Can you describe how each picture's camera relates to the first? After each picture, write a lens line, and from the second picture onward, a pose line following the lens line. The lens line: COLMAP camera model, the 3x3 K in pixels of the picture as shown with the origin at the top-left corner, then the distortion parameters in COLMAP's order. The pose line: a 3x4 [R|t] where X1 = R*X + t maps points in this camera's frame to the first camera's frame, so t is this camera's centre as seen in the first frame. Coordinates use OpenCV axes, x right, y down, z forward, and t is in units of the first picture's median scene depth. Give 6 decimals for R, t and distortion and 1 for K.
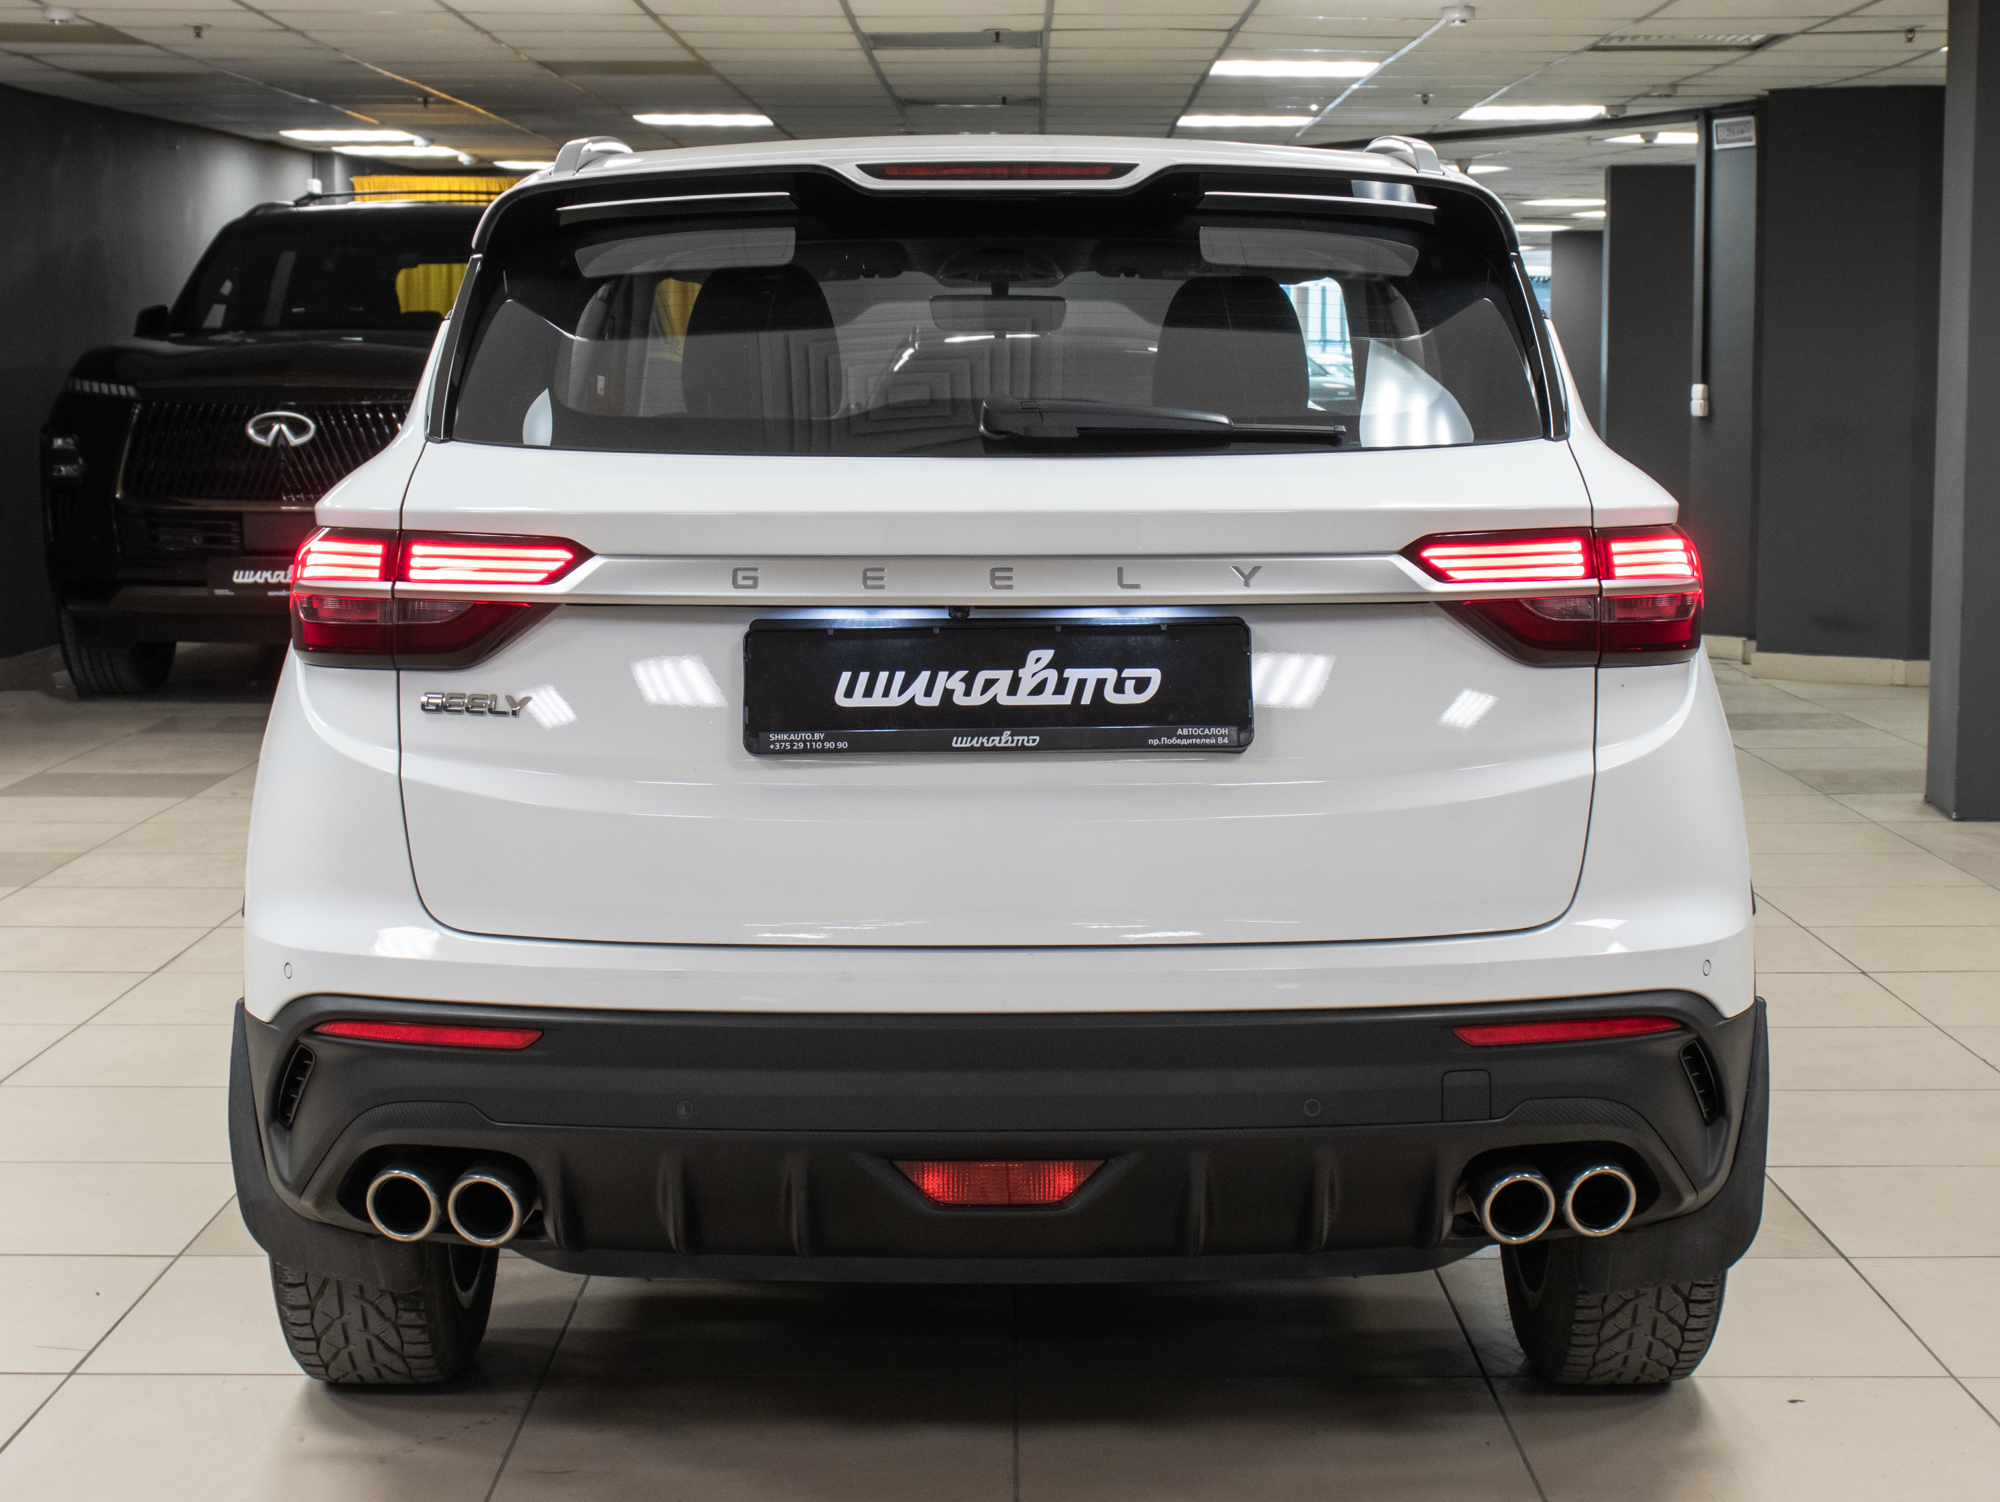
lens RADIAL K [[3255.3, 0, 1005.9], [0, 3255.3, 743.9], [0, 0, 1]] dist [0.018906, 0.000000]
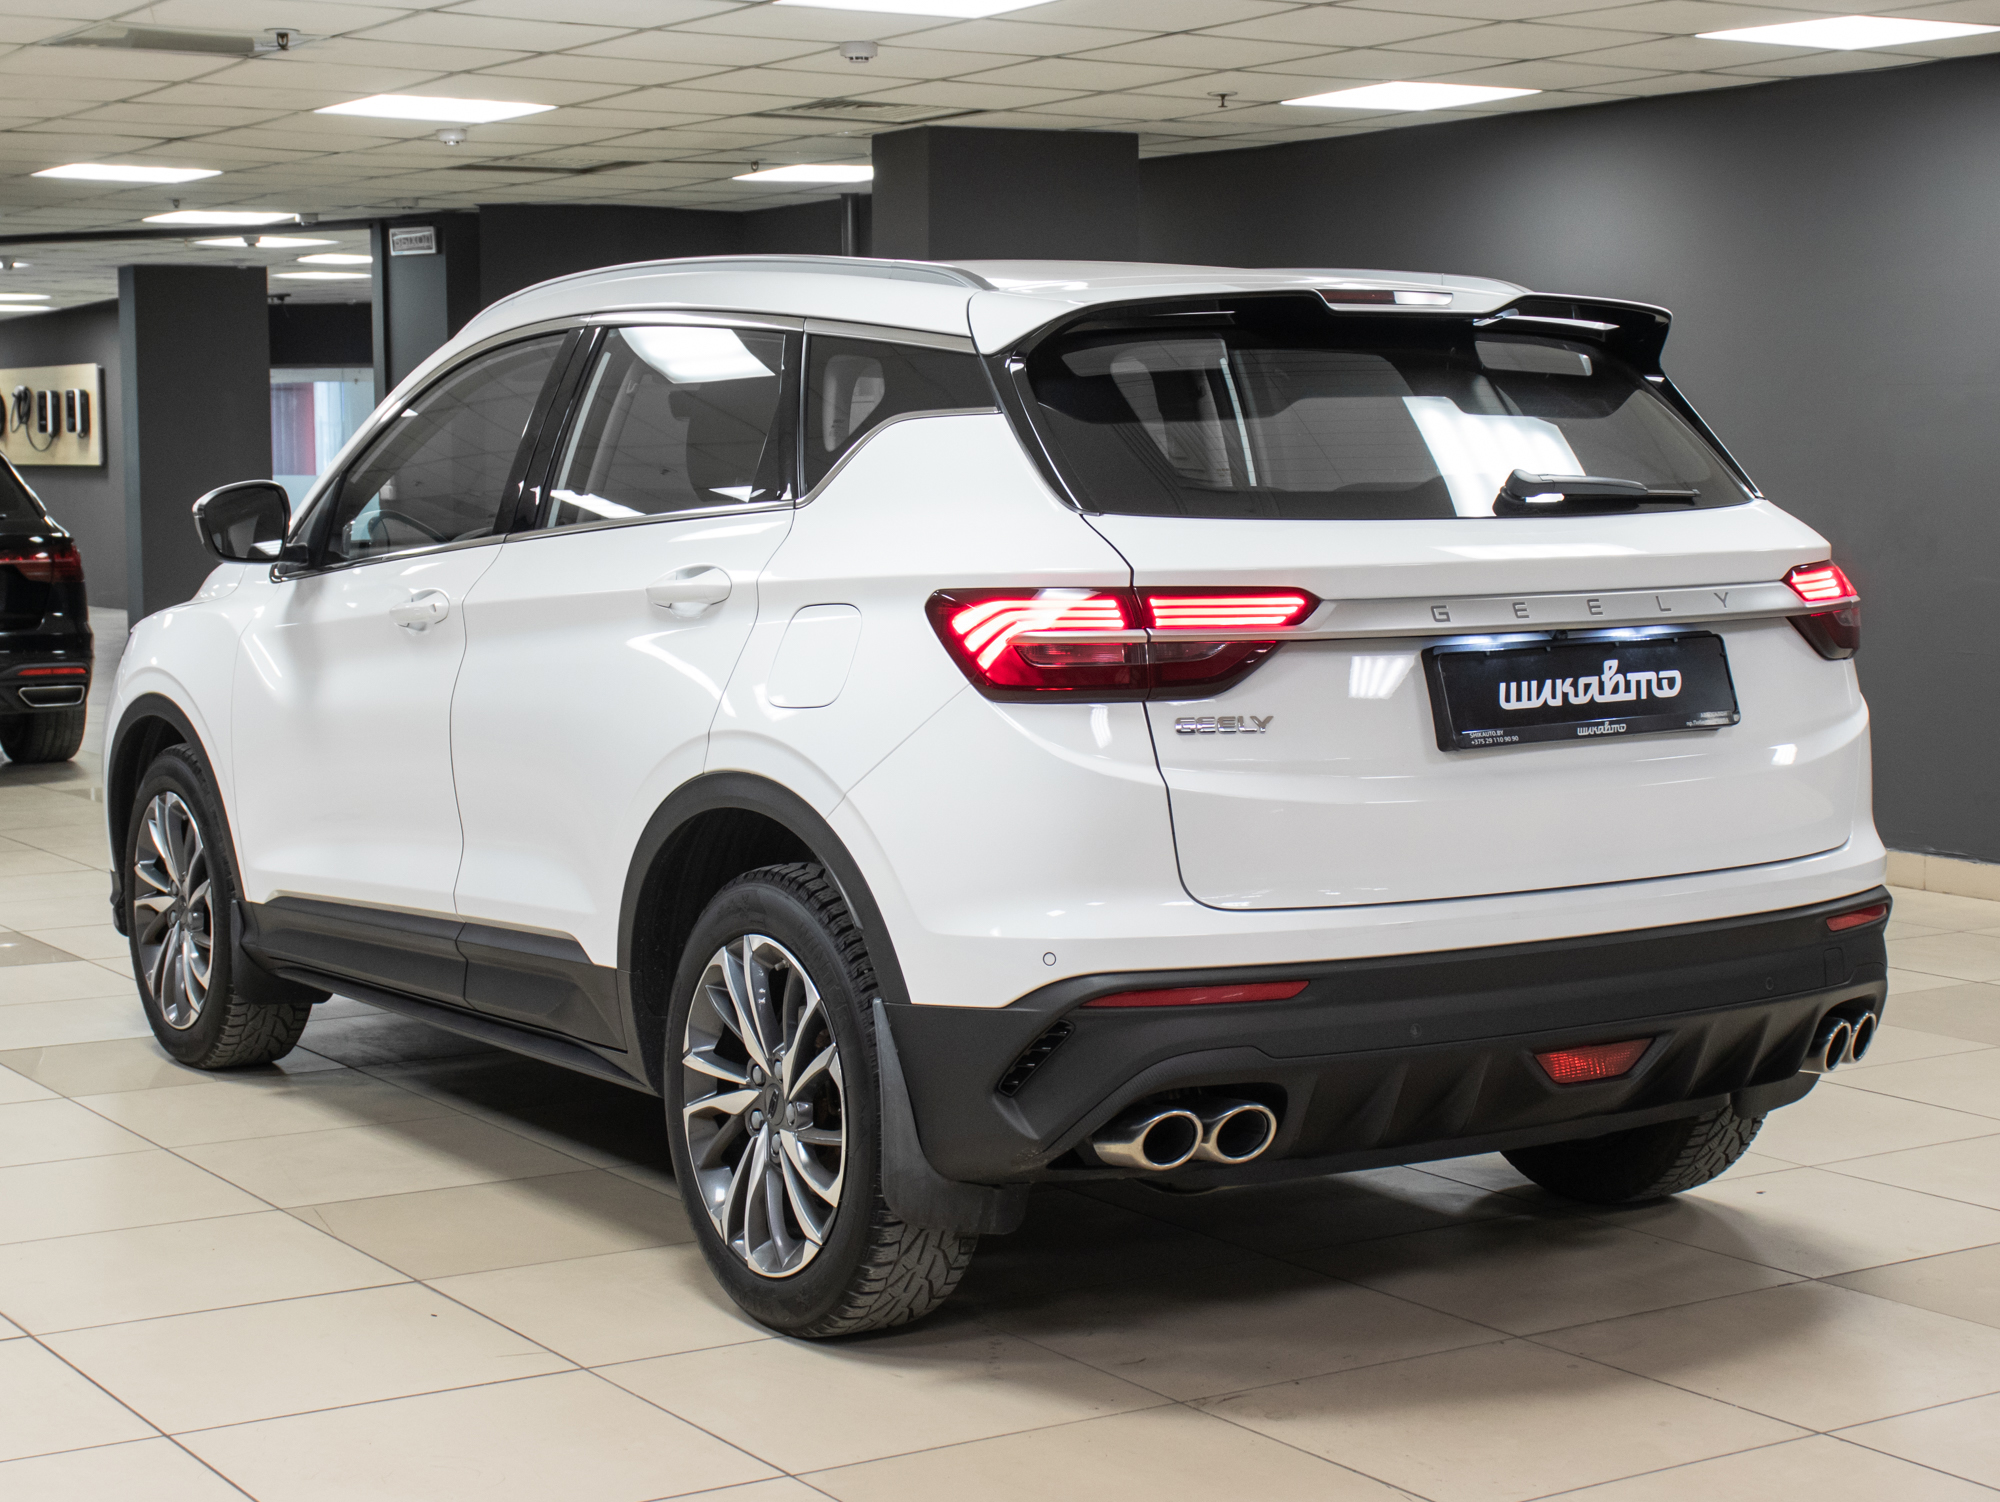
lens RADIAL K [[3255.3, 0, 1003.5], [0, 3255.3, 756.4], [0, 0, 1]] dist [0.018906, 0.000000]
pose [[0.857286, -0.055657, 0.511824, -0.890213], [0.068882, 0.997601, -0.006894, 0.002549], [-0.510212, 0.041166, 0.859063, -0.019923]]
